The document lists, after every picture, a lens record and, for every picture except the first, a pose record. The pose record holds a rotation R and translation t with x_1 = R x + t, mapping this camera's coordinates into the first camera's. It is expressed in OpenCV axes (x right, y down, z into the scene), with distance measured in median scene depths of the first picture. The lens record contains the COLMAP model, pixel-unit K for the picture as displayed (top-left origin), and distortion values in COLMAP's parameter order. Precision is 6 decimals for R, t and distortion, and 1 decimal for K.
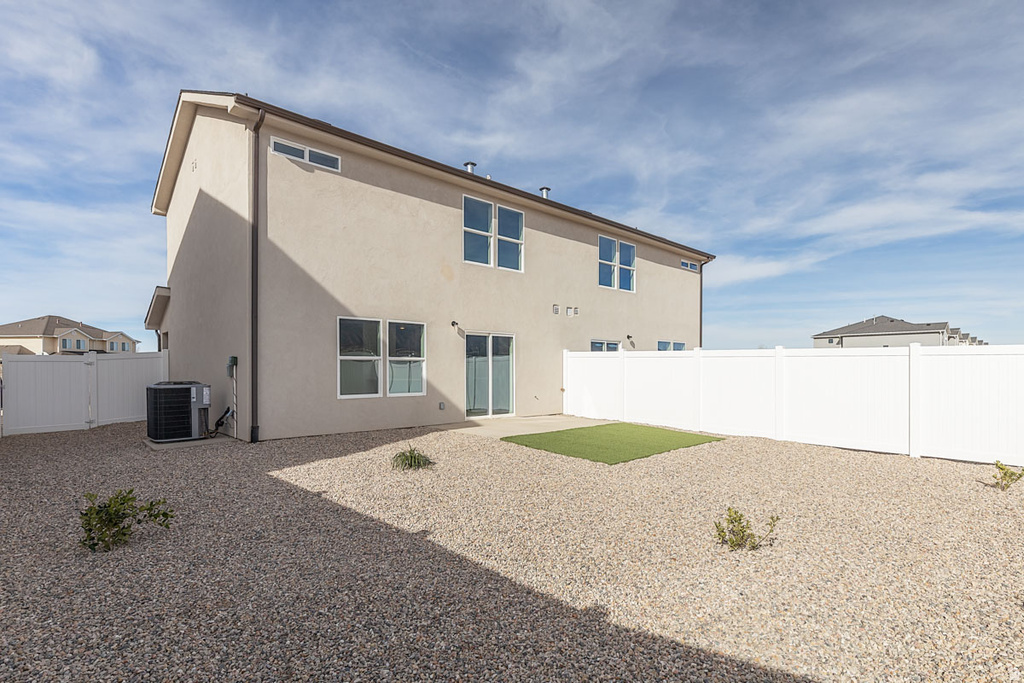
lens RADIAL K [[458.9, 0, 511.4], [0, 458.9, 365.0], [0, 0, 1]] dist [0.000457, 0.000155]
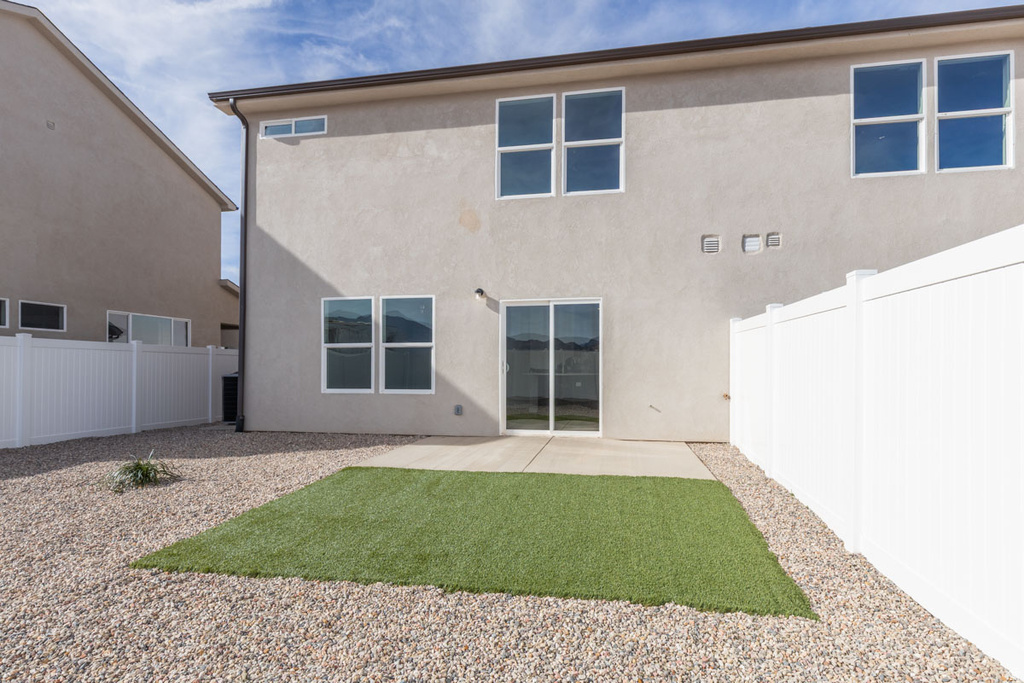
lens RADIAL K [[559.2, 0, 512.0], [0, 559.2, 341.5], [0, 0, 1]] dist [0.001175, 0.000054]
pose [[0.619553, -0.017870, -0.784751, 0.549682], [0.013336, 0.999836, -0.012239, -0.004705], [0.784841, -0.002883, 0.619690, 0.501875]]
